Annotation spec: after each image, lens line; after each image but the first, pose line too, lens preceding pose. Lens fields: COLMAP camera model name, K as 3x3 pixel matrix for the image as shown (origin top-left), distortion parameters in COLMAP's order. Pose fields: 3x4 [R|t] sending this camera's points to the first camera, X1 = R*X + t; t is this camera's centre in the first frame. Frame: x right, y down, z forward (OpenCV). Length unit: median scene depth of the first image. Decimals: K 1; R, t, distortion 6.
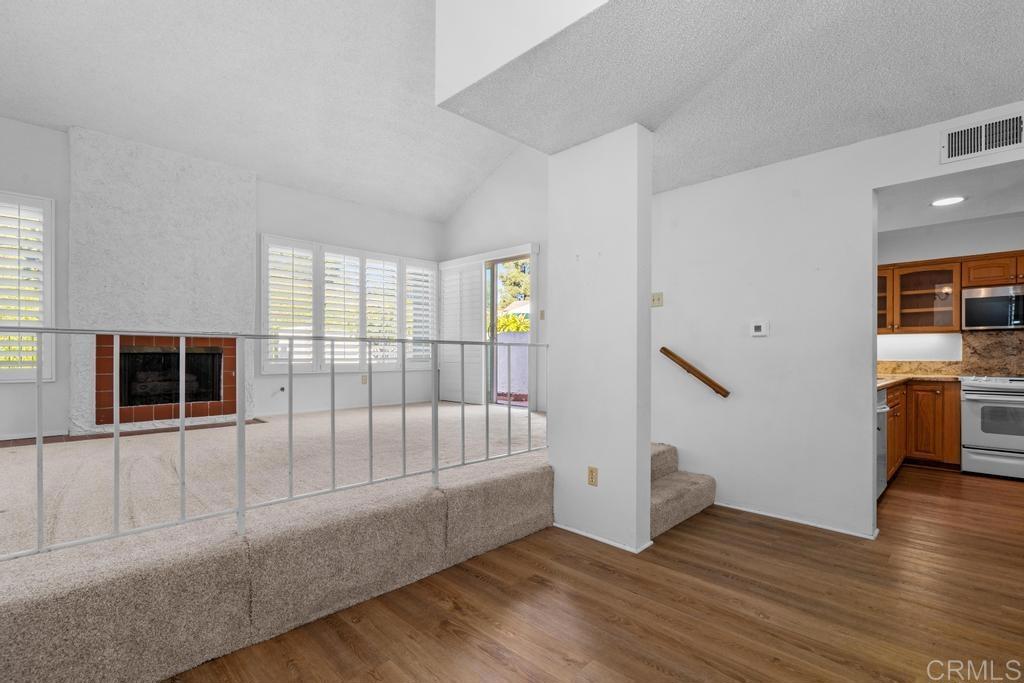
lens RADIAL K [[471.4, 0, 514.0], [0, 471.4, 354.2], [0, 0, 1]] dist [0.003722, 0.000759]
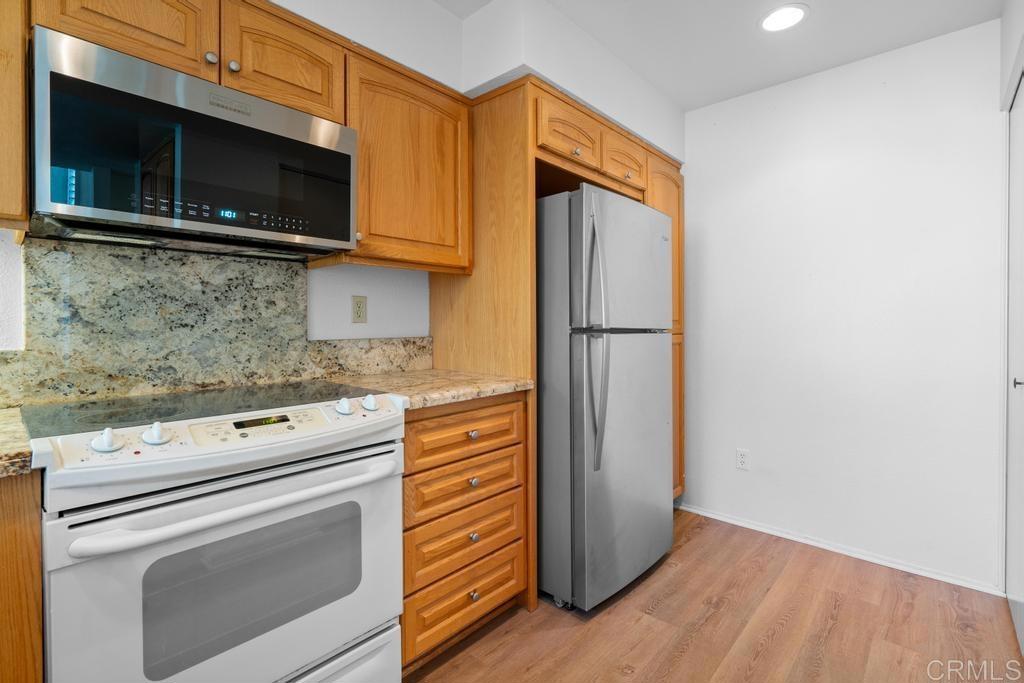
lens RADIAL K [[471.4, 0, 510.1], [0, 471.4, 330.3], [0, 0, 1]] dist [0.003722, 0.000759]
pose [[-0.032452, -0.016765, 0.999333, 0.719199], [-0.004359, 0.999852, 0.016632, -0.002173], [-0.999464, -0.003816, -0.032520, 0.786878]]
